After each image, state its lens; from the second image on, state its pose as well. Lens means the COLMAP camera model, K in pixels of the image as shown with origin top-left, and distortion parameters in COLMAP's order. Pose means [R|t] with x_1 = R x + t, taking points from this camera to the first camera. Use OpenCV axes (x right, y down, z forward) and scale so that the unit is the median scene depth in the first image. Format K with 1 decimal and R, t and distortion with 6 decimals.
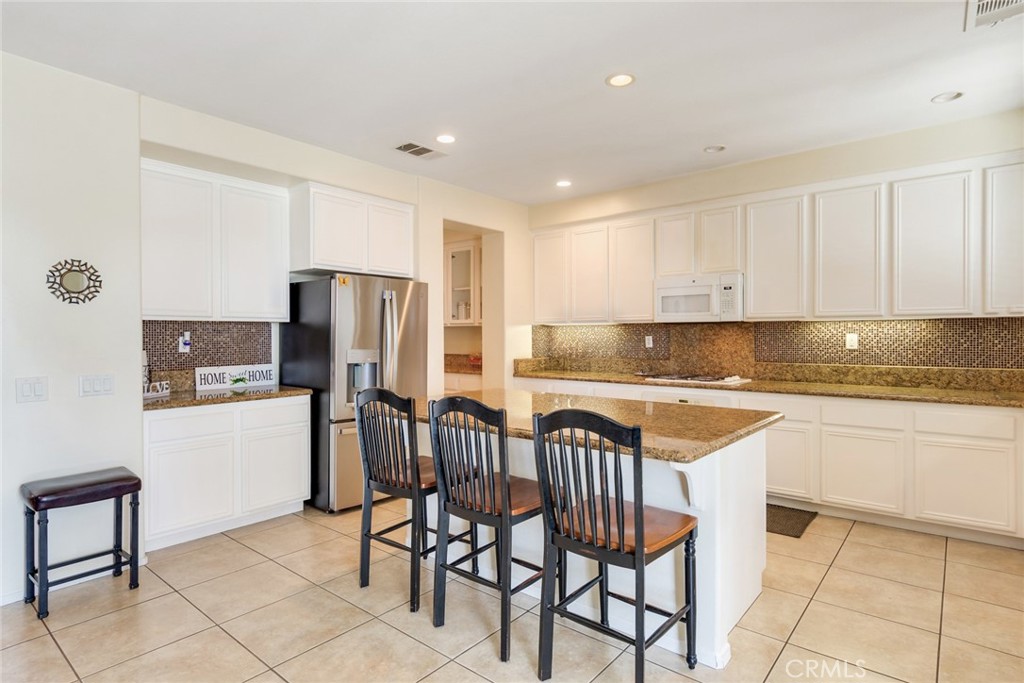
lens RADIAL K [[542.1, 0, 493.8], [0, 542.1, 333.3], [0, 0, 1]] dist [0.005464, -0.001253]
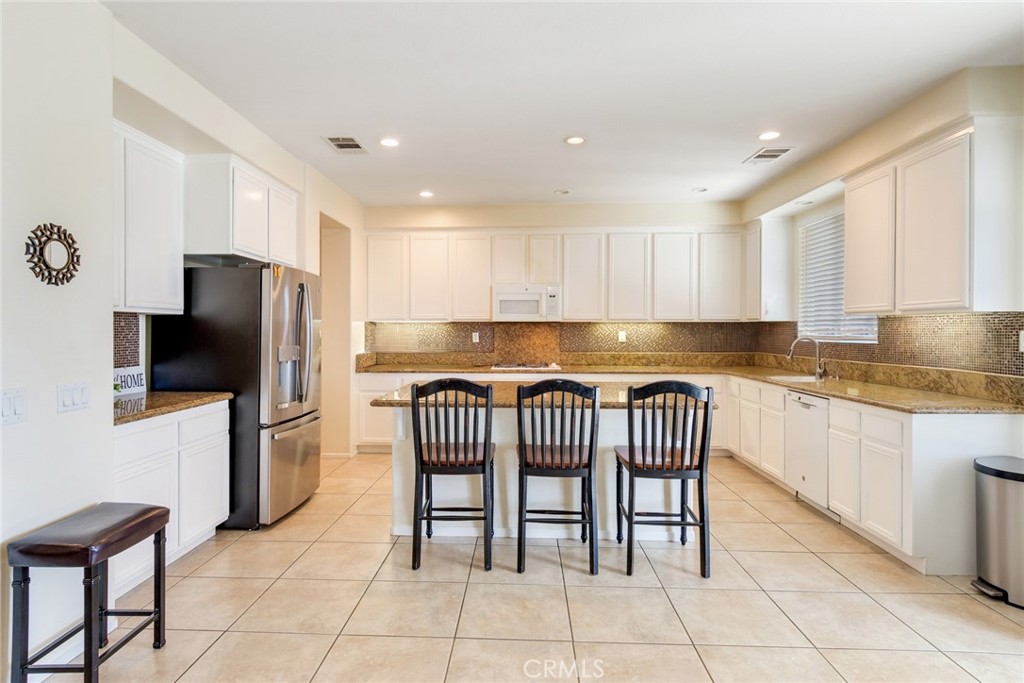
lens RADIAL K [[542.1, 0, 493.8], [0, 542.1, 333.3], [0, 0, 1]] dist [0.005464, -0.001253]
pose [[0.791830, 0.001978, 0.610739, -0.535929], [-0.005147, 0.999981, 0.003434, 0.002747], [-0.610720, -0.005863, 0.791825, 0.051446]]
